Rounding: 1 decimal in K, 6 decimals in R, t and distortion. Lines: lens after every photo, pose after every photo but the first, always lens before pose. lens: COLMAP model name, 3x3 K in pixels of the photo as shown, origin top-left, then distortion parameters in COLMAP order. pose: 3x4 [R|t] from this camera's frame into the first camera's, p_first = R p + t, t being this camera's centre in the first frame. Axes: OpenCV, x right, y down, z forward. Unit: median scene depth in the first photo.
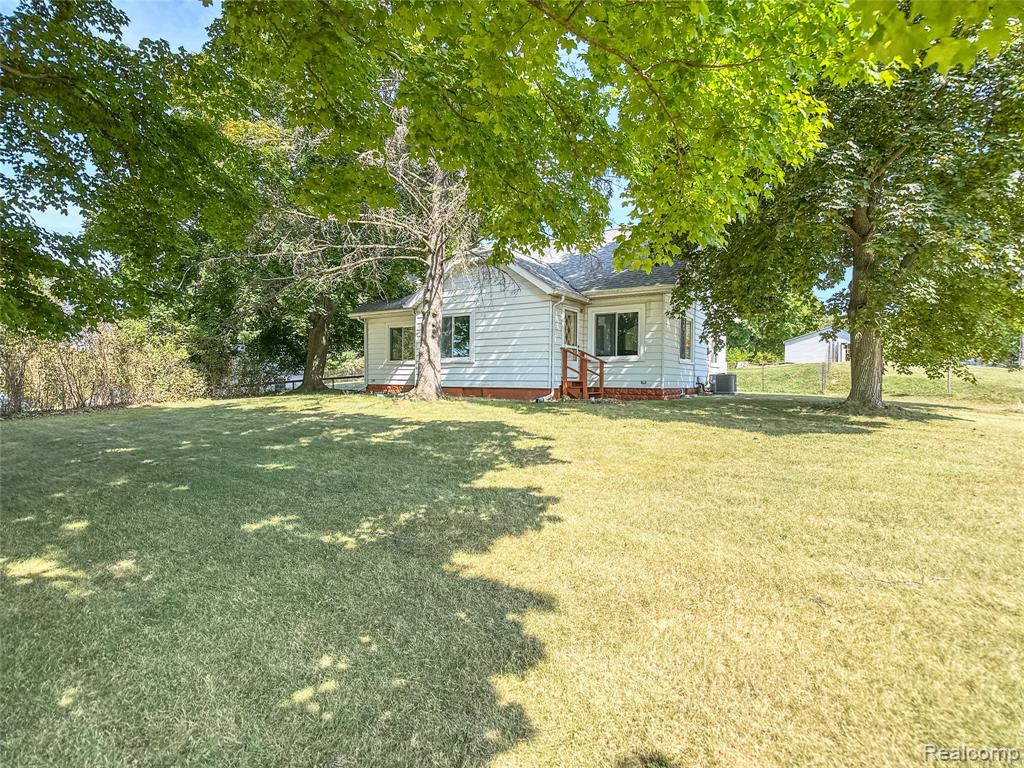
lens RADIAL K [[535.6, 0, 517.3], [0, 535.6, 389.2], [0, 0, 1]] dist [-0.035765, 0.009089]
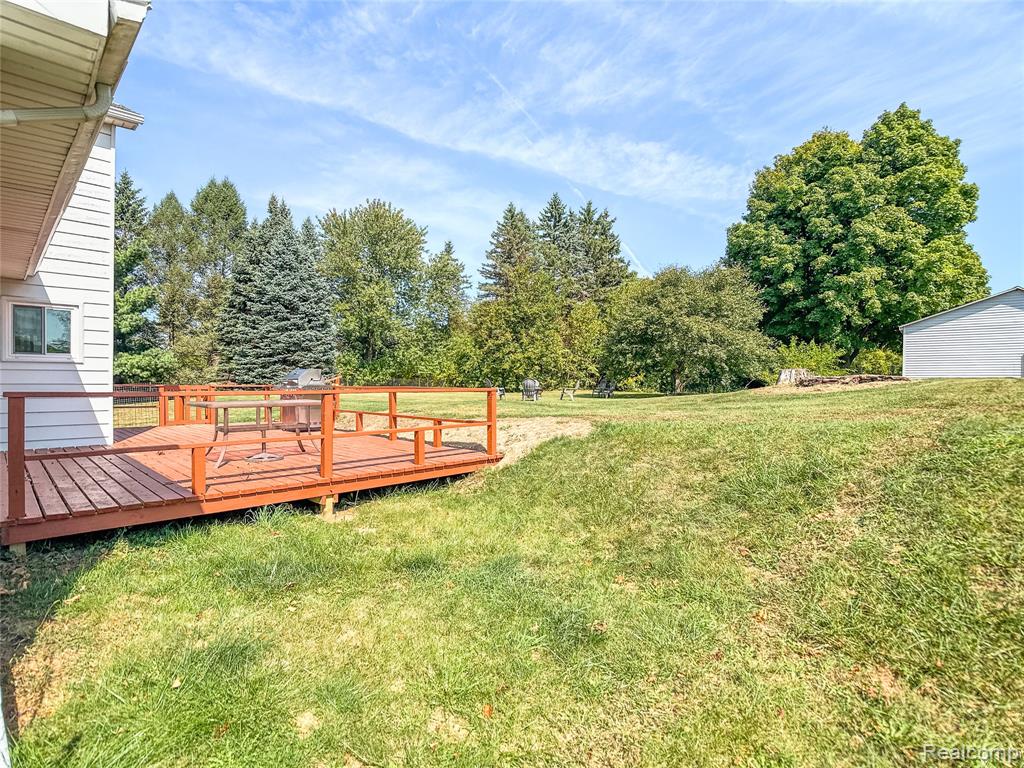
lens RADIAL K [[524.6, 0, 512.0], [0, 524.6, 384.0], [0, 0, 1]] dist [0.024142, -0.043144]
pose [[0.978542, -0.001015, -0.206046, 0.713727], [-0.001805, 0.999907, -0.013498, -0.083721], [0.206041, 0.013580, 0.978449, 1.284793]]
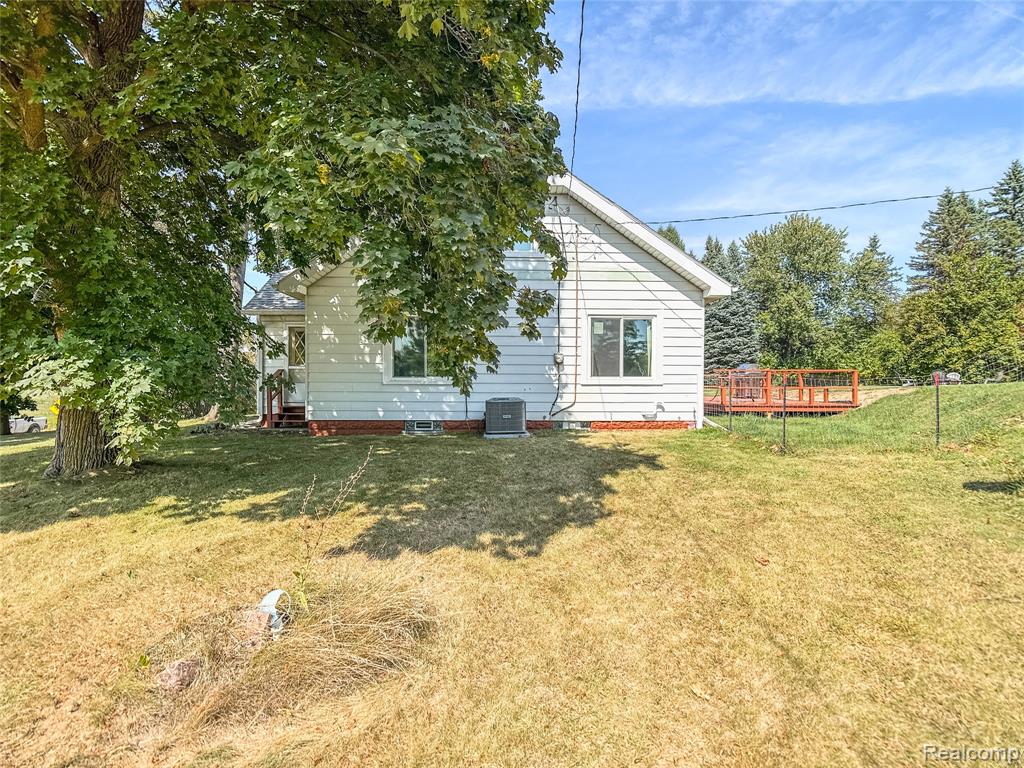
lens RADIAL K [[535.6, 0, 517.3], [0, 535.6, 389.2], [0, 0, 1]] dist [-0.035765, 0.009089]
pose [[0.583725, 0.004356, -0.811940, 0.998191], [-0.011744, 0.999926, -0.003078, -0.043576], [0.811867, 0.011332, 0.583733, 0.755888]]
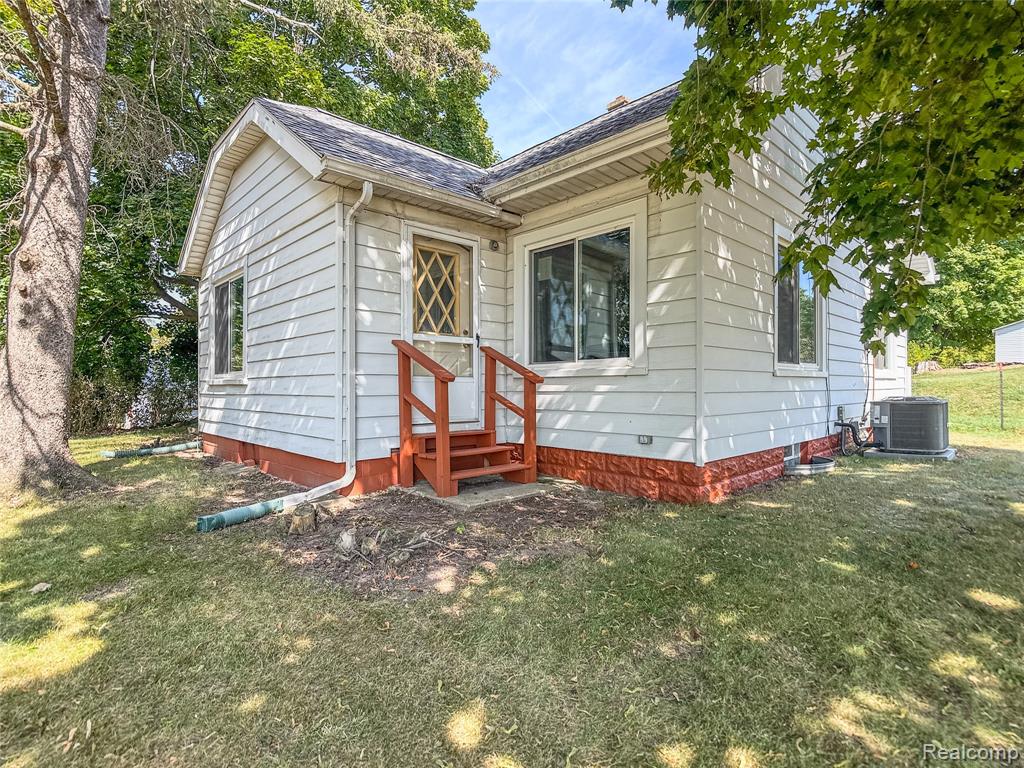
lens RADIAL K [[535.6, 0, 517.3], [0, 535.6, 389.2], [0, 0, 1]] dist [-0.035765, 0.009089]
pose [[0.970961, -0.011039, -0.238984, 0.230133], [0.008824, 0.999908, -0.010334, -0.039411], [0.239076, 0.007925, 0.970969, 0.642672]]
